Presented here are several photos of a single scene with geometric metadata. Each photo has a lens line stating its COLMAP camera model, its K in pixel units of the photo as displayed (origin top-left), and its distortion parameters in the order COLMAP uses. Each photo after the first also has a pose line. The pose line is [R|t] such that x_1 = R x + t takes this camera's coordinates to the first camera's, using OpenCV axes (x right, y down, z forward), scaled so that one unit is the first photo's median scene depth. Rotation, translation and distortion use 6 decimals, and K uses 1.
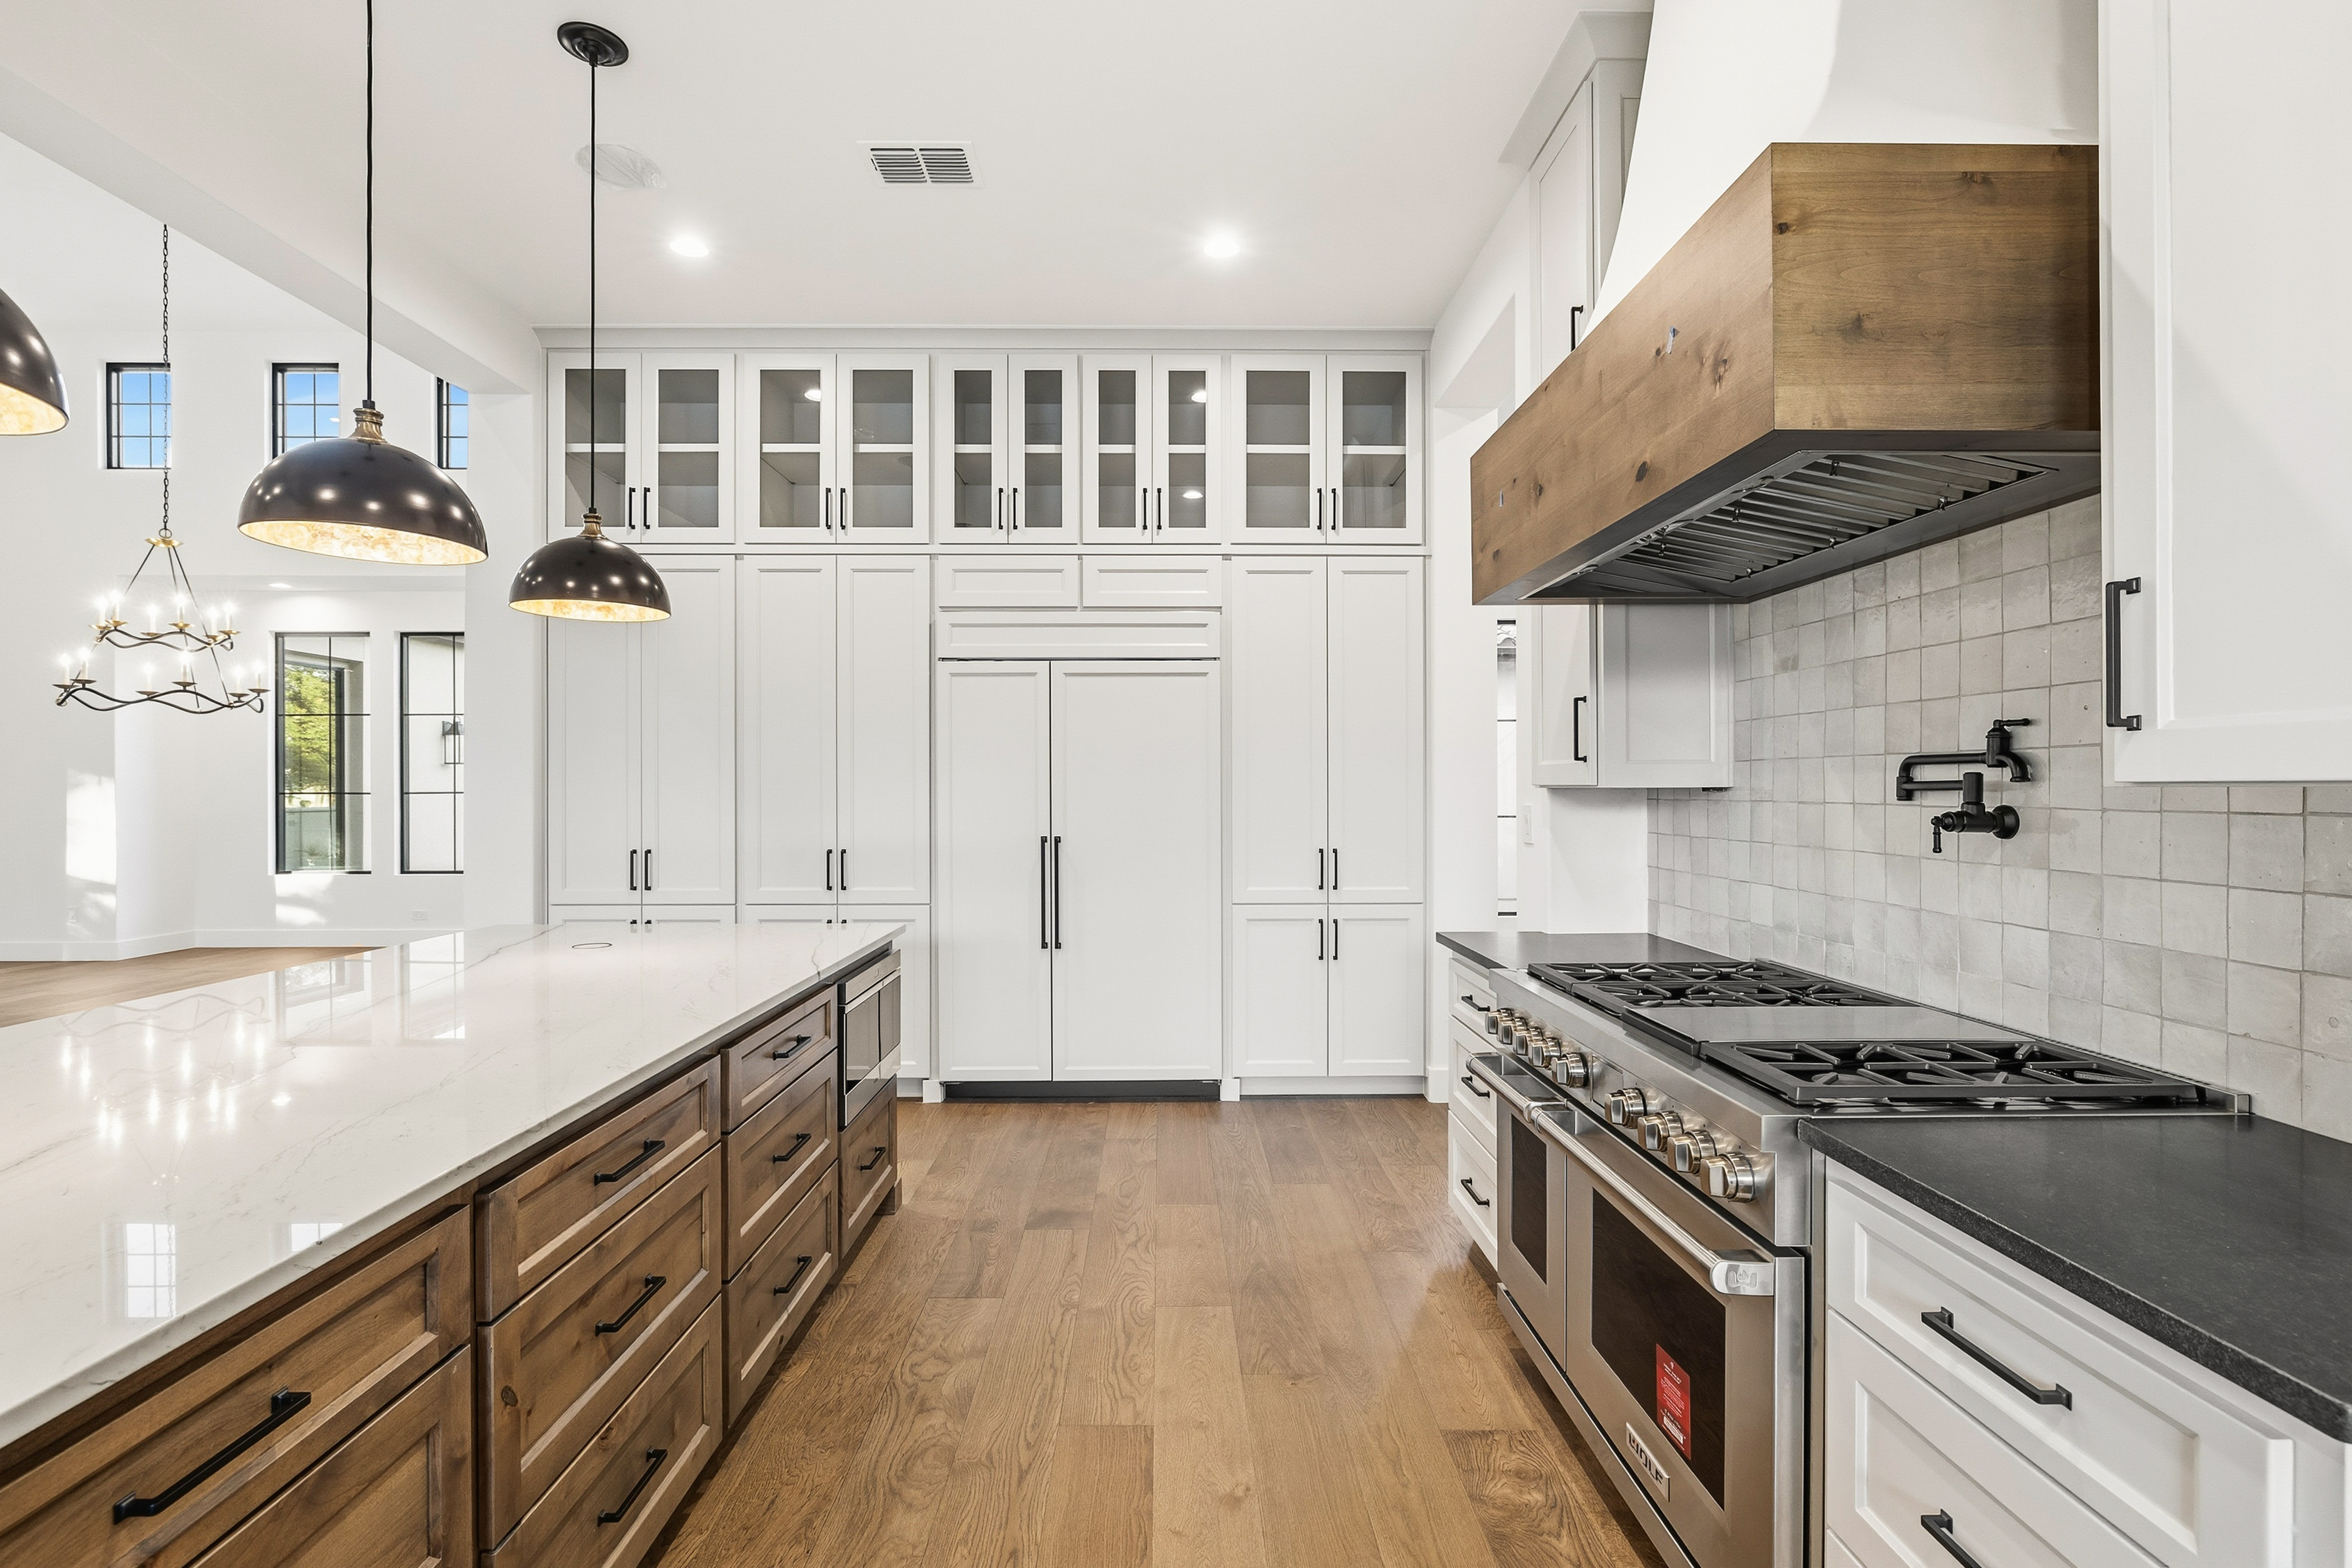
lens RADIAL K [[1085.2, 0, 1204.0], [0, 1085.2, 785.7], [0, 0, 1]] dist [0.002501, 0.000331]
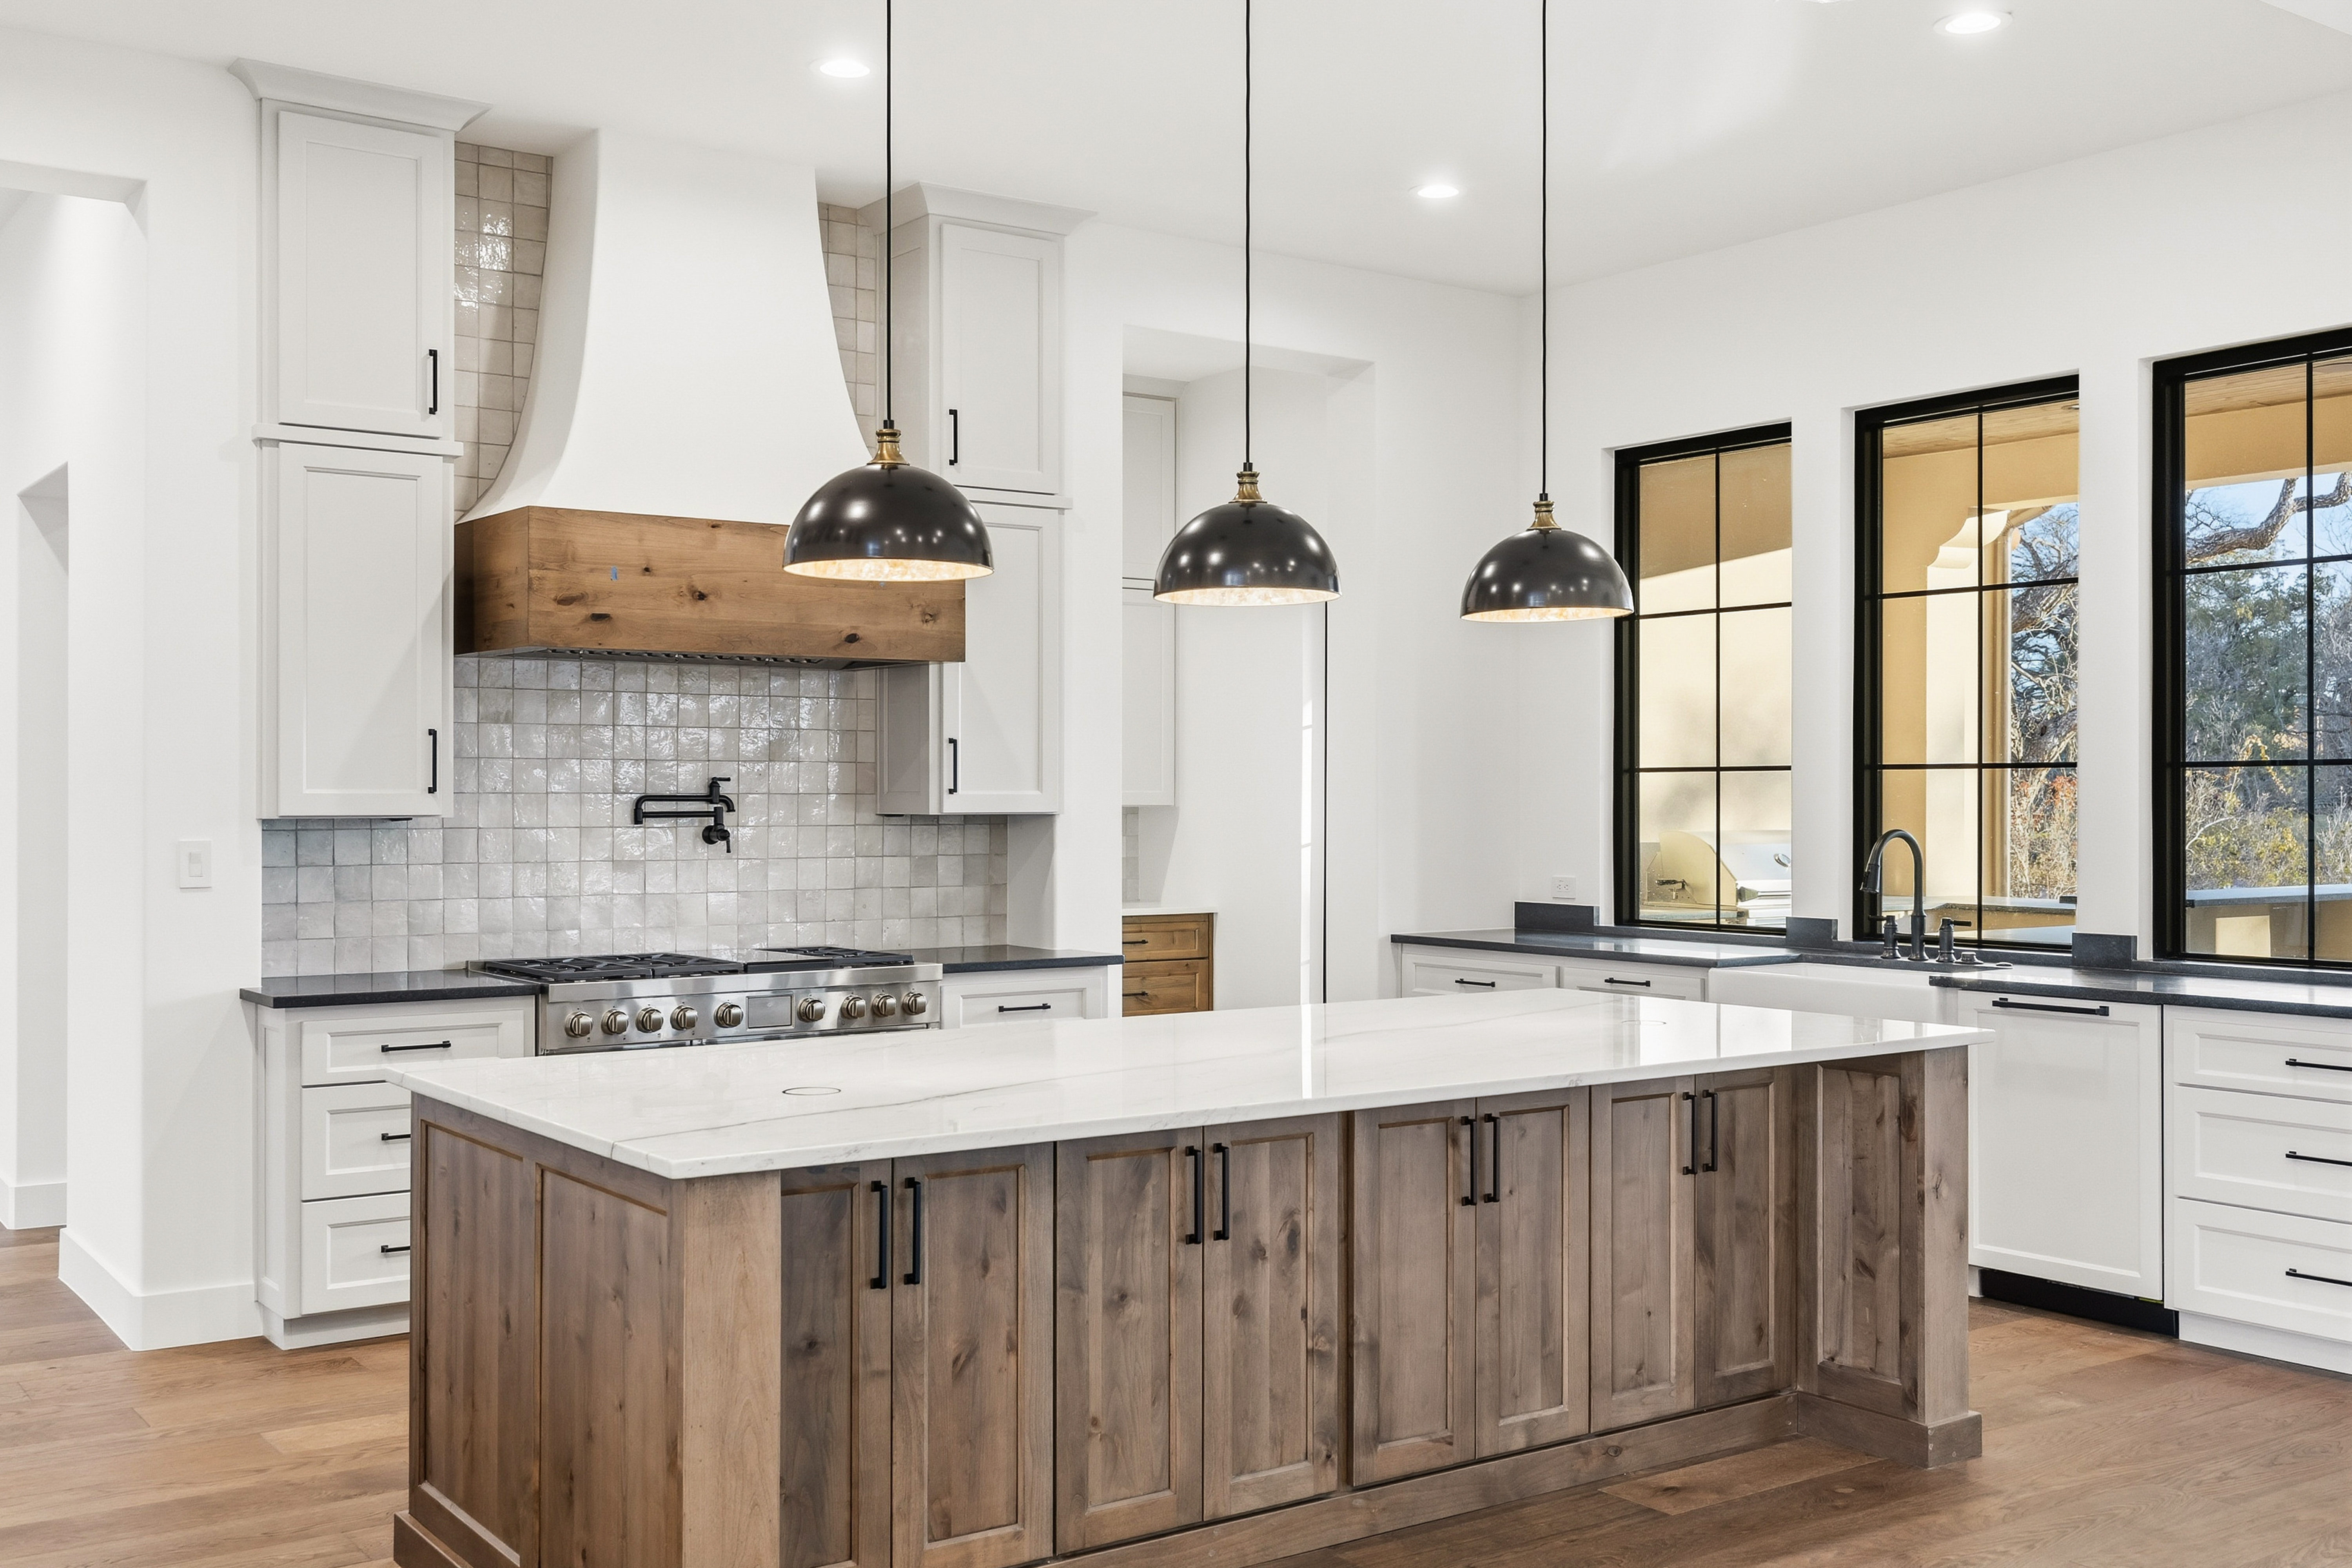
lens RADIAL K [[2263.0, 0, 1181.3], [0, 2263.0, 810.4], [0, 0, 1]] dist [0.003164, 0.004008]
pose [[-0.553425, -0.002665, 0.832895, -2.435364], [0.000041, 0.999995, 0.003228, -0.015669], [-0.832899, 0.001821, -0.553422, 2.128274]]
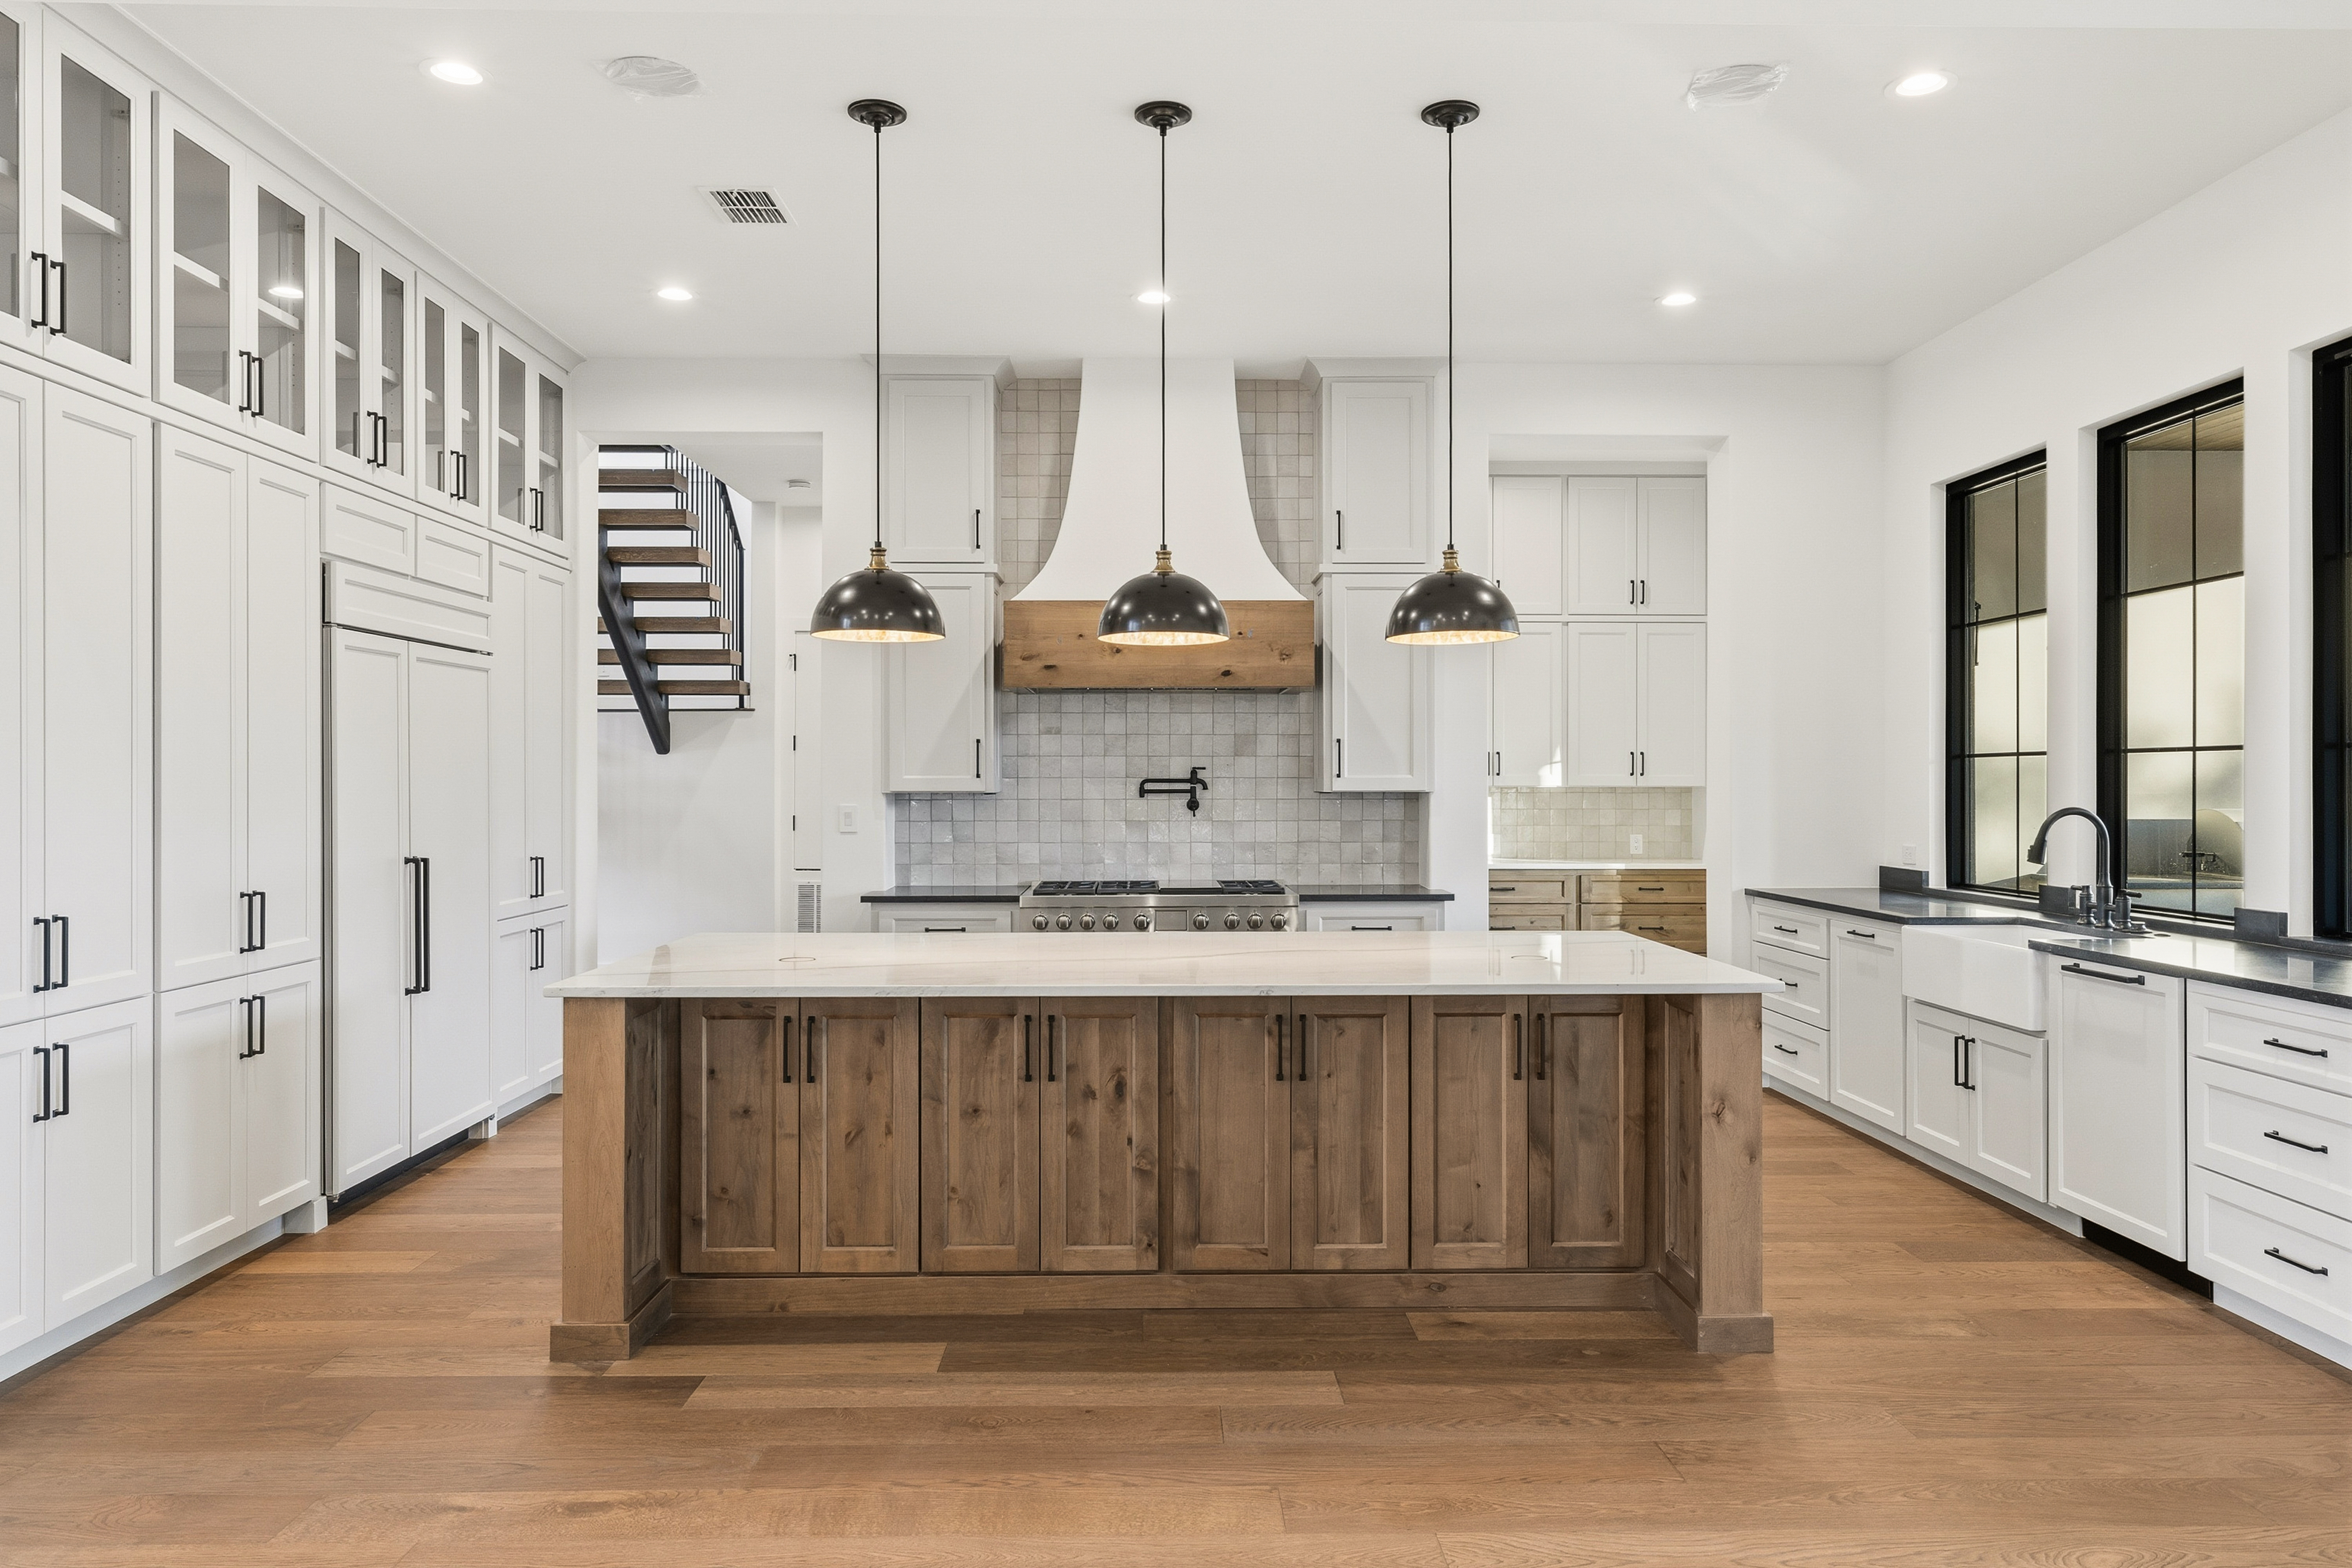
lens RADIAL K [[1572.0, 0, 1176.0], [0, 1572.0, 784.0], [0, 0, 1]] dist [0.000513, 0.000761]
pose [[0.014829, 0.000736, 0.999890, -2.801094], [-0.000102, 1.000000, -0.000734, -0.013079], [-0.999890, -0.000091, 0.014829, 0.874087]]
